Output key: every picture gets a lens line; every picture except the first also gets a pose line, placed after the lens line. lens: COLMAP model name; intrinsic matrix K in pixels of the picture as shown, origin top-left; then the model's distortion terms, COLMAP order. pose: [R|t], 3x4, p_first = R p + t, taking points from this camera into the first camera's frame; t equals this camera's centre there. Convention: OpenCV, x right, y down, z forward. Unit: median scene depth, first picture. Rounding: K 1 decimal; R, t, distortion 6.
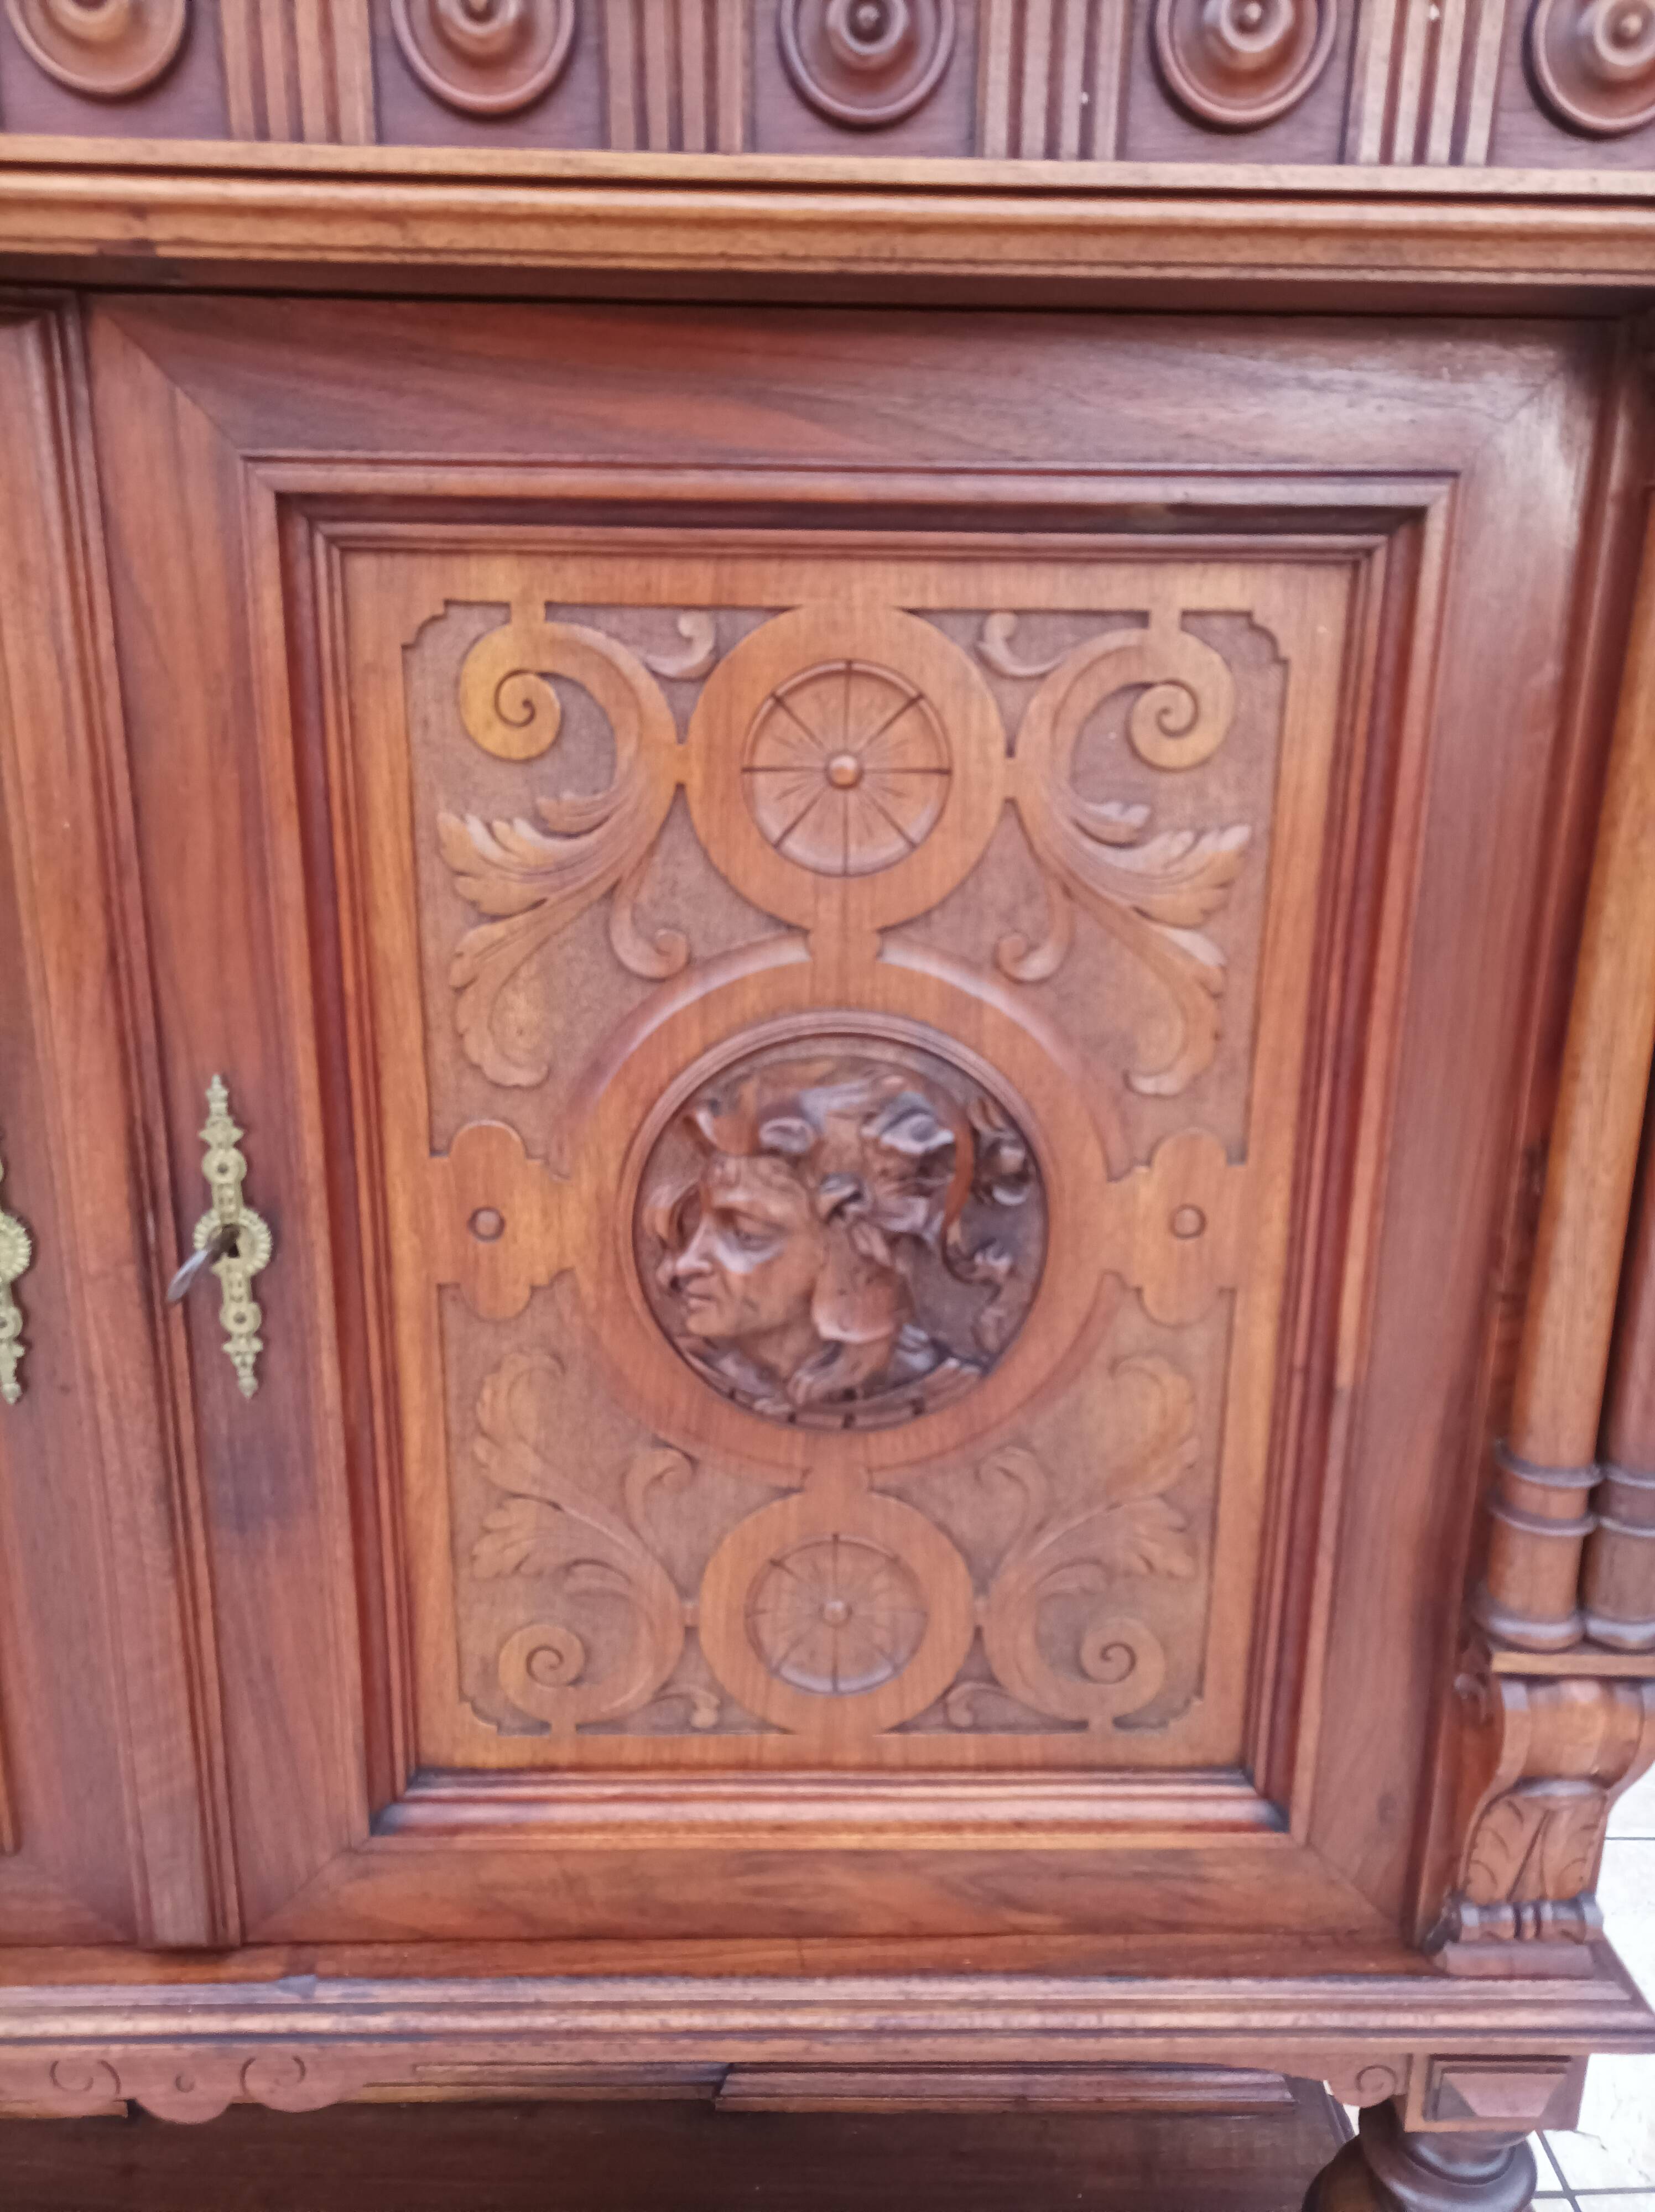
lens RADIAL K [[1628.0, 0, 827.5], [0, 1628.0, 1106.0], [0, 0, 1]] dist [0.031792, -0.013291]
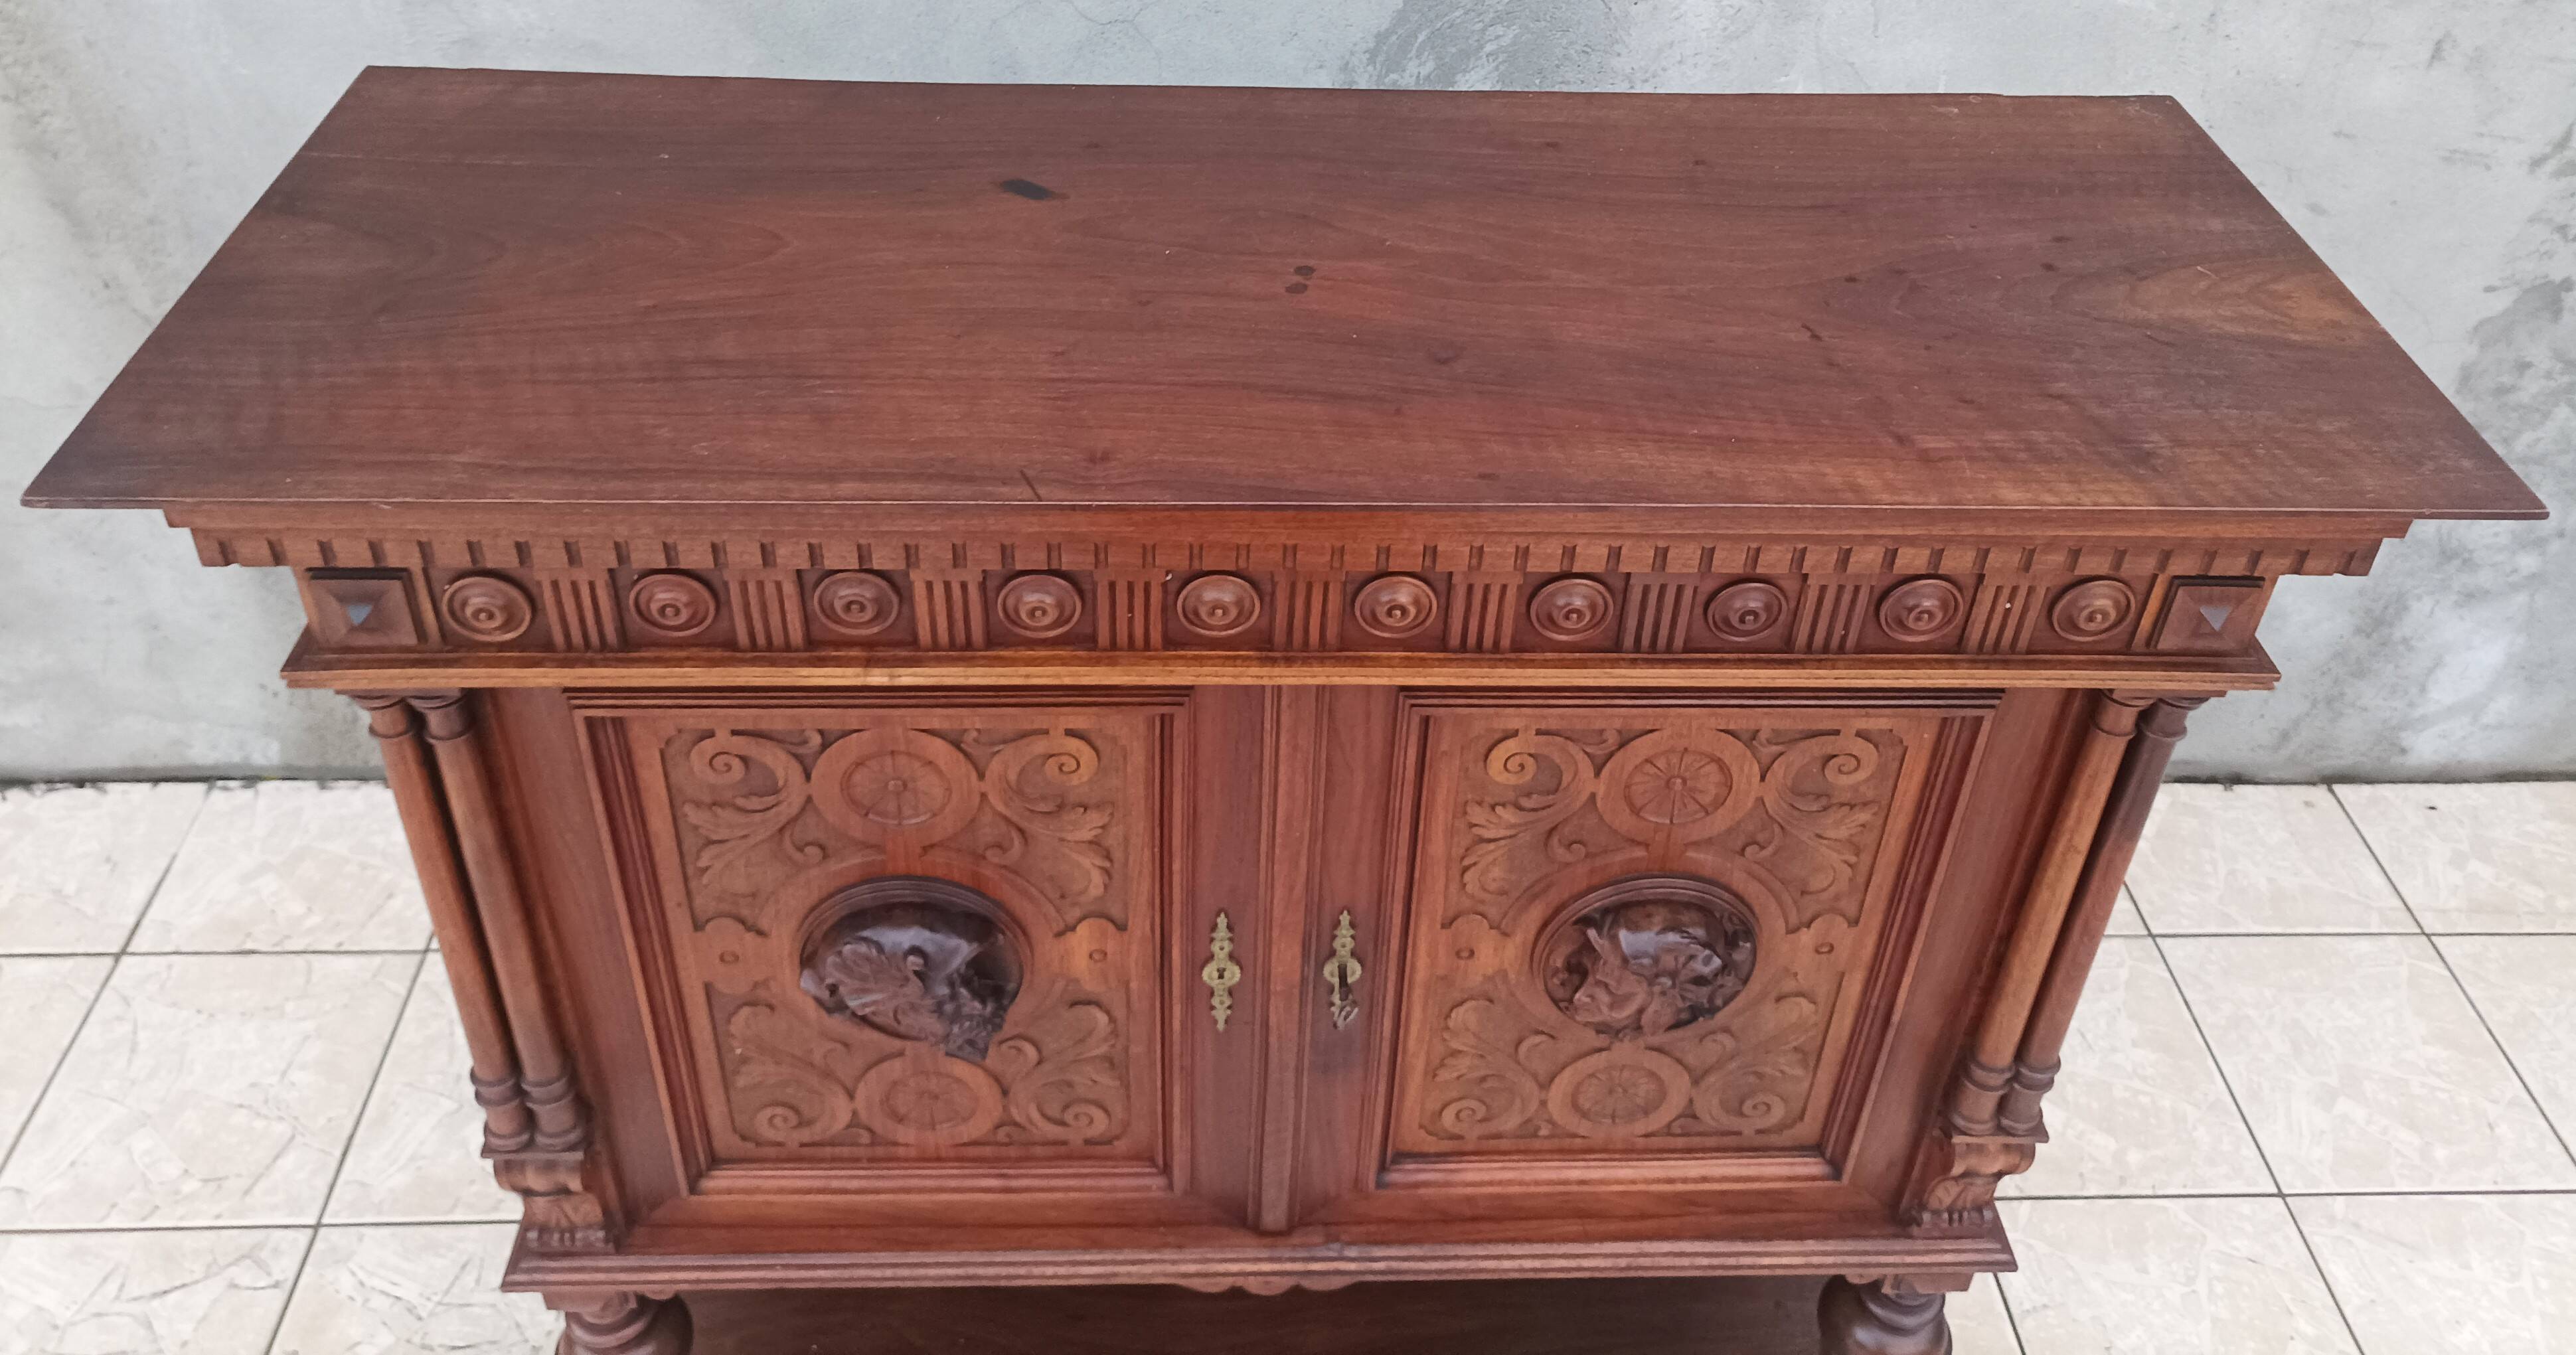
lens RADIAL K [[1968.9, 0, 1286.0], [0, 1968.9, 362.5], [0, 0, 1]] dist [0.022803, -0.005860]
pose [[0.999618, 0.003738, 0.027402, -0.457171], [-0.012142, 0.949545, 0.313397, -1.240903], [-0.024848, -0.313609, 0.949227, -0.936476]]
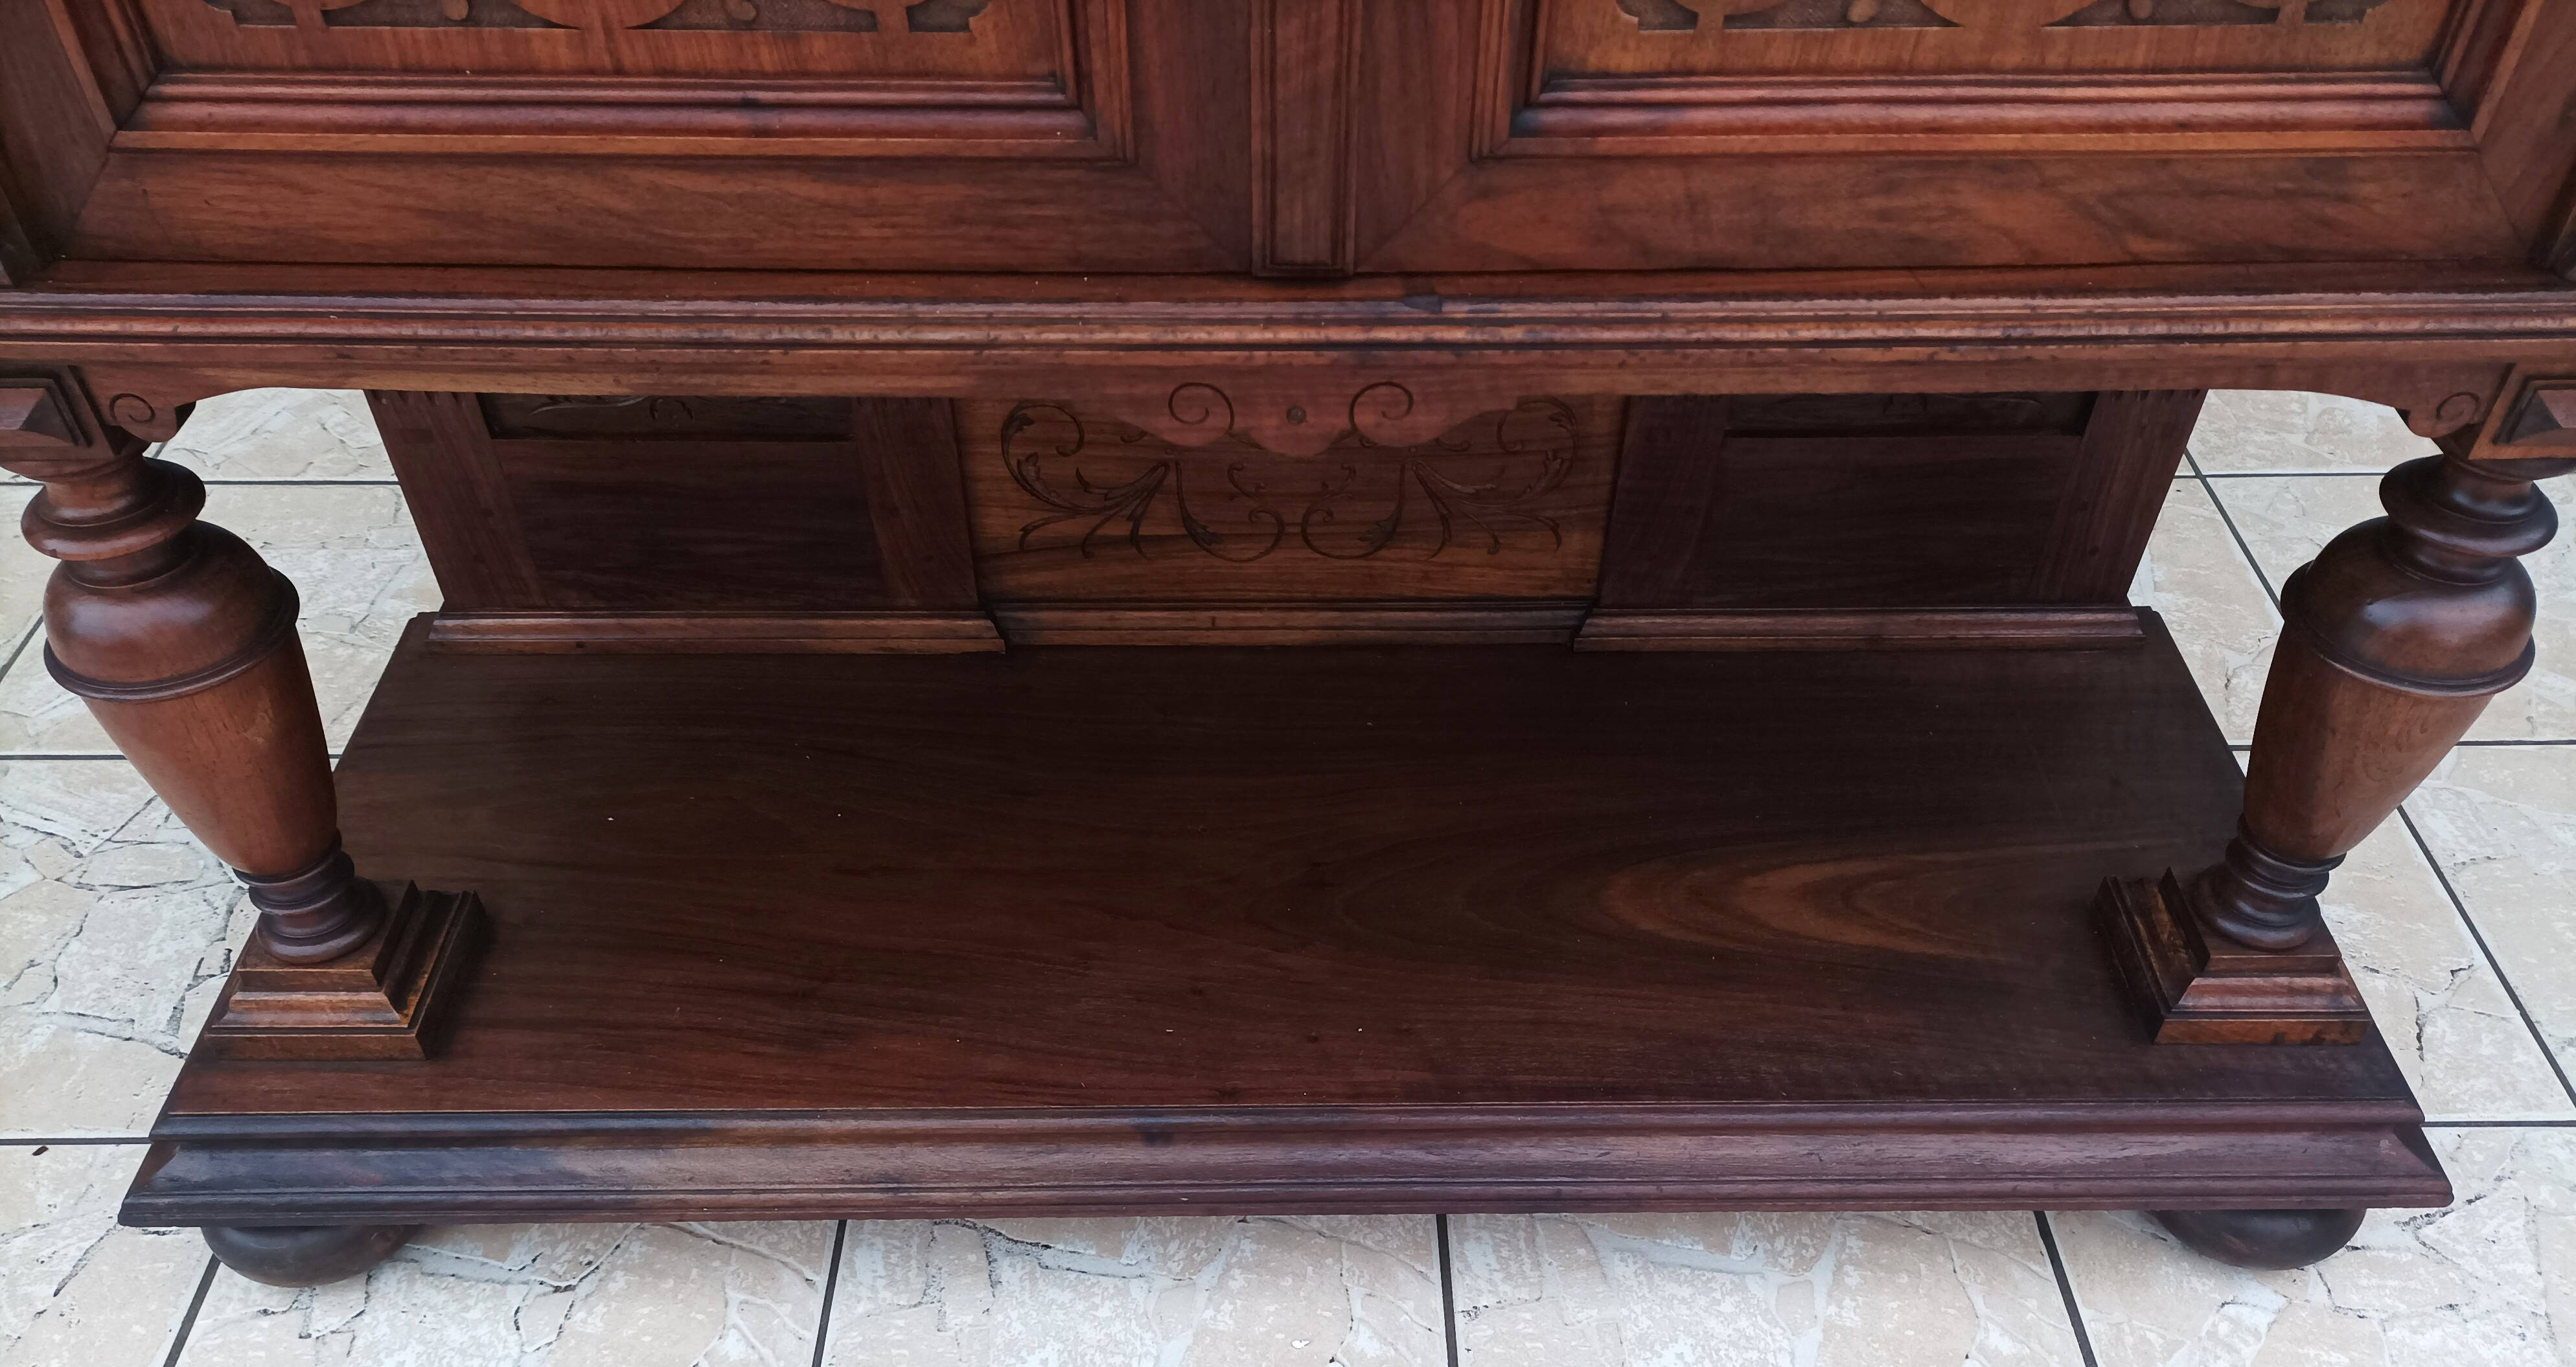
lens RADIAL K [[1913.2, 0, 1296.1], [0, 1913.2, 961.3], [0, 0, 1]] dist [0.037704, -0.033825]
pose [[0.999955, -0.003643, -0.008727, -0.398444], [0.007595, 0.859177, 0.511623, 0.283903], [0.005634, -0.511666, 0.859166, -0.218094]]
